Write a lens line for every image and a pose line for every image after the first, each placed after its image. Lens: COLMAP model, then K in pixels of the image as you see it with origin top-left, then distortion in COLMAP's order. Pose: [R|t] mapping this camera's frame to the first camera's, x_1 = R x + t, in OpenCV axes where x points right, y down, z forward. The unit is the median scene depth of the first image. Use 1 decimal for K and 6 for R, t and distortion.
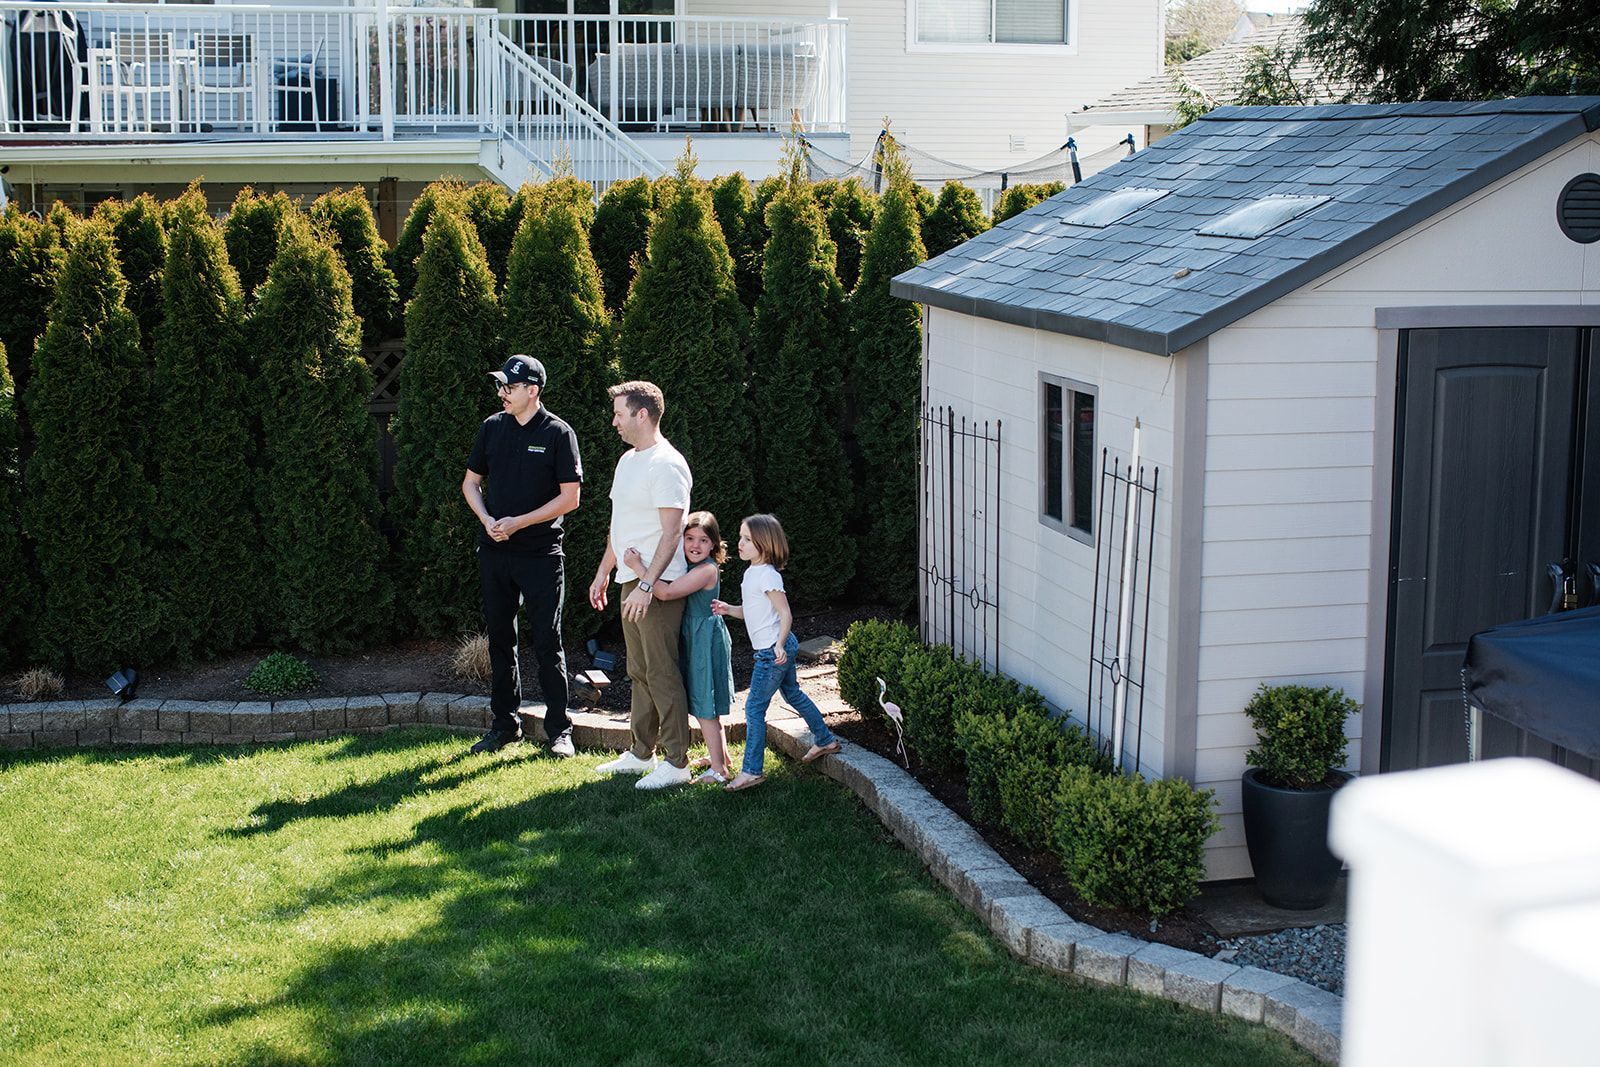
lens RADIAL K [[2262.6, 0, 798.8], [0, 2262.6, 565.6], [0, 0, 1]] dist [-0.095704, 0.107161]
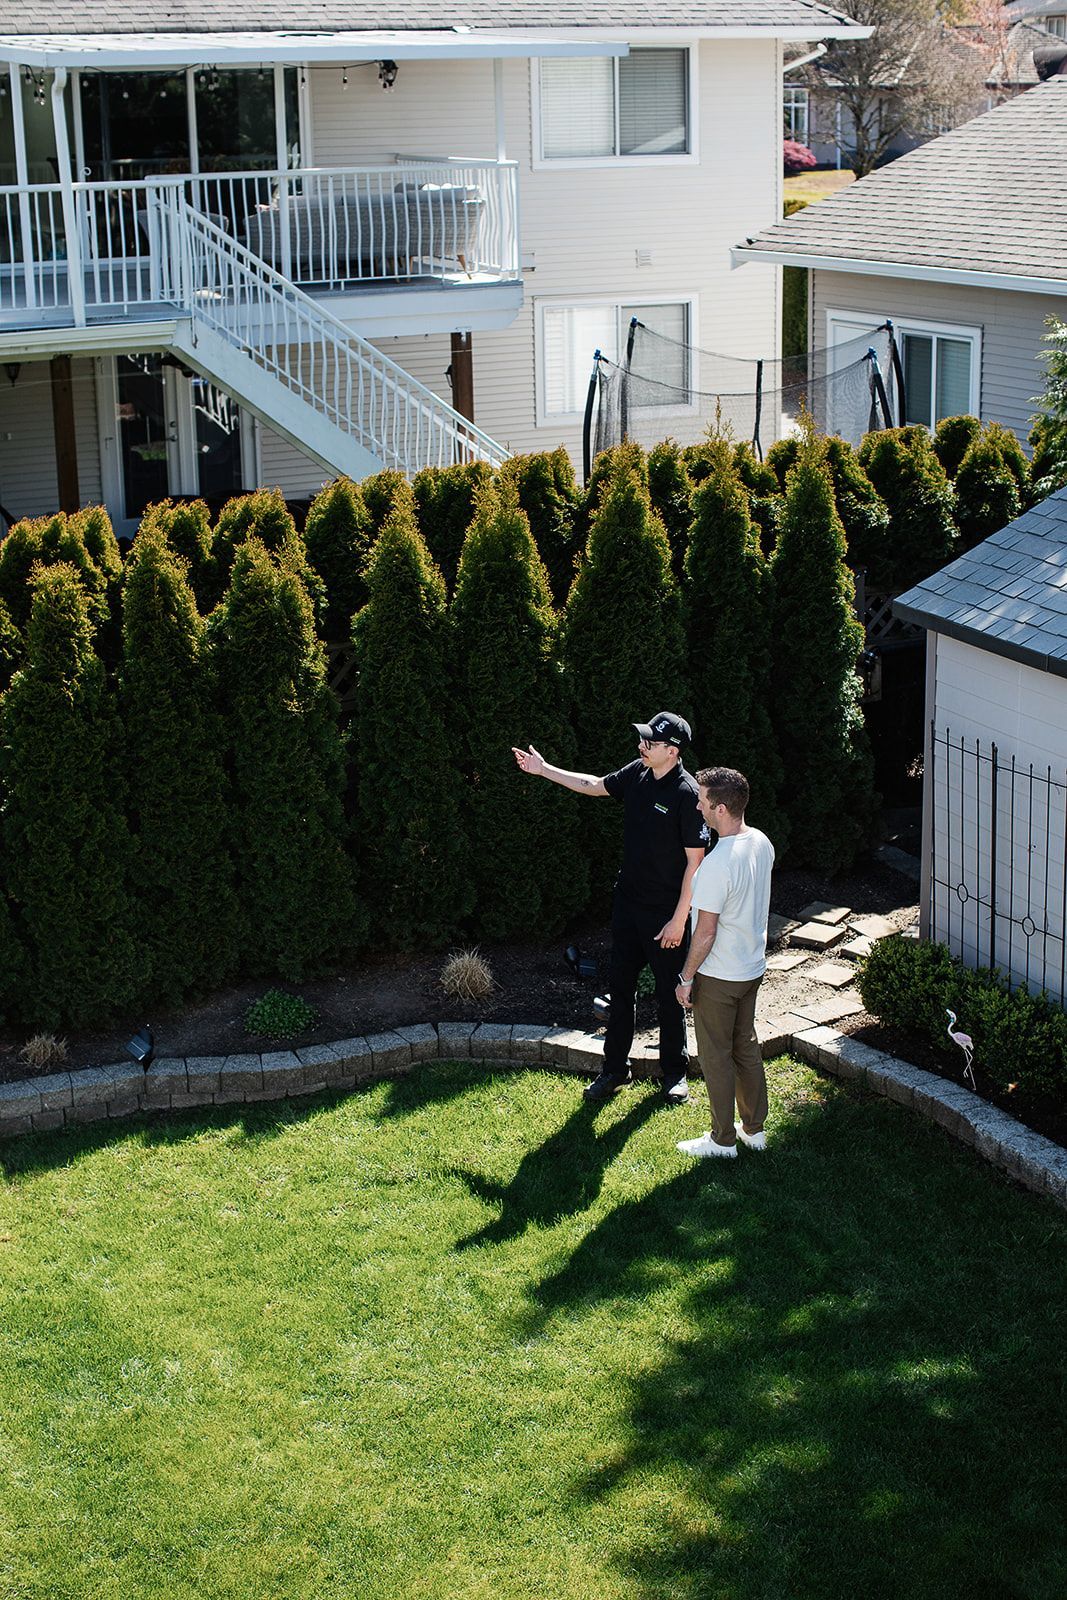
lens RADIAL K [[2340.6, 0, 533.5], [0, 2340.6, 800.0], [0, 0, 1]] dist [-0.120383, -0.044412]
pose [[0.983587, -0.071103, 0.165832, -0.281223], [0.051437, 0.991439, 0.120012, -0.161083], [-0.172946, -0.109512, 0.978824, -0.015398]]
